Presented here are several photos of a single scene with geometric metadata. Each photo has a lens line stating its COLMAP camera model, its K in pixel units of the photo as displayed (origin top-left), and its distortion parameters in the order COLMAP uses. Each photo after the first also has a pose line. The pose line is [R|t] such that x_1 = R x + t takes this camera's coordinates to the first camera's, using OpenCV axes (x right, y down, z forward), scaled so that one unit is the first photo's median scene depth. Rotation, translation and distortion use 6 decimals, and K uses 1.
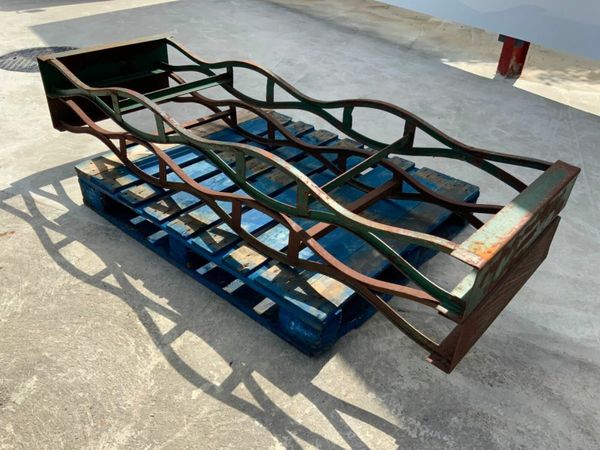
lens RADIAL K [[498.1, 0, 299.4], [0, 498.1, 227.2], [0, 0, 1]] dist [0.085033, -0.182576]
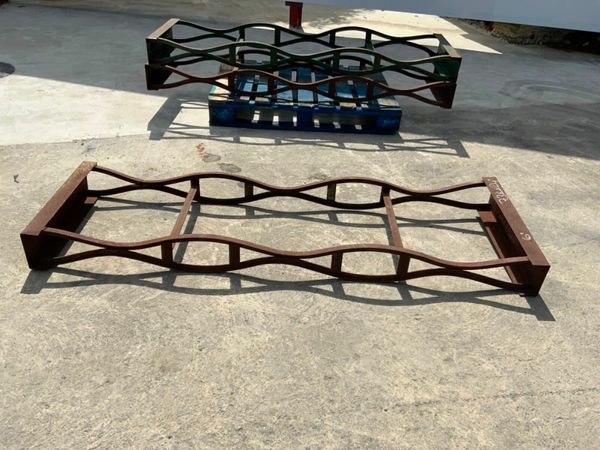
lens RADIAL K [[498.1, 0, 299.4], [0, 498.1, 227.2], [0, 0, 1]] dist [0.085033, -0.182576]
pose [[0.759031, -0.357392, 0.544190, -1.375564], [0.348116, 0.929128, 0.124647, 0.177302], [-0.550170, 0.094830, 0.829651, -0.505566]]
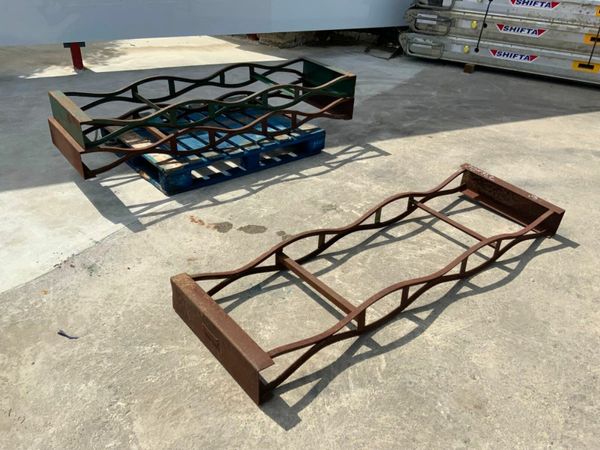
lens RADIAL K [[498.1, 0, 299.4], [0, 498.1, 227.2], [0, 0, 1]] dist [0.085033, -0.182576]
pose [[0.186365, -0.540089, 0.820714, -1.842857], [0.524581, 0.761010, 0.381679, -0.384504], [-0.830712, 0.359399, 0.425146, 0.119445]]
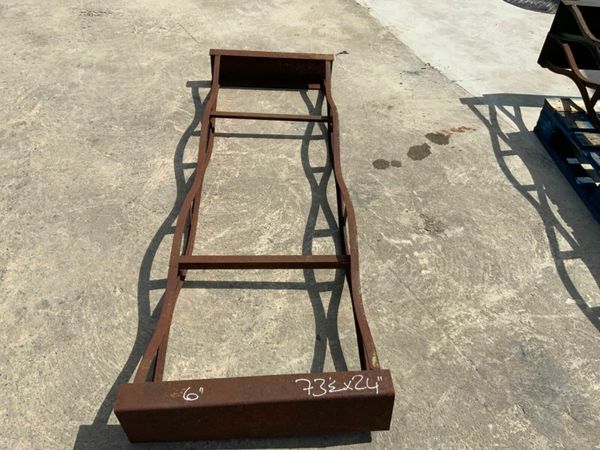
lens RADIAL K [[498.1, 0, 299.4], [0, 498.1, 227.2], [0, 0, 1]] dist [0.085033, -0.182576]
pose [[0.681675, 0.478103, -0.553838, -0.045838], [-0.419471, 0.875588, 0.239561, 0.114272], [0.599469, 0.069016, 0.797417, -0.297429]]
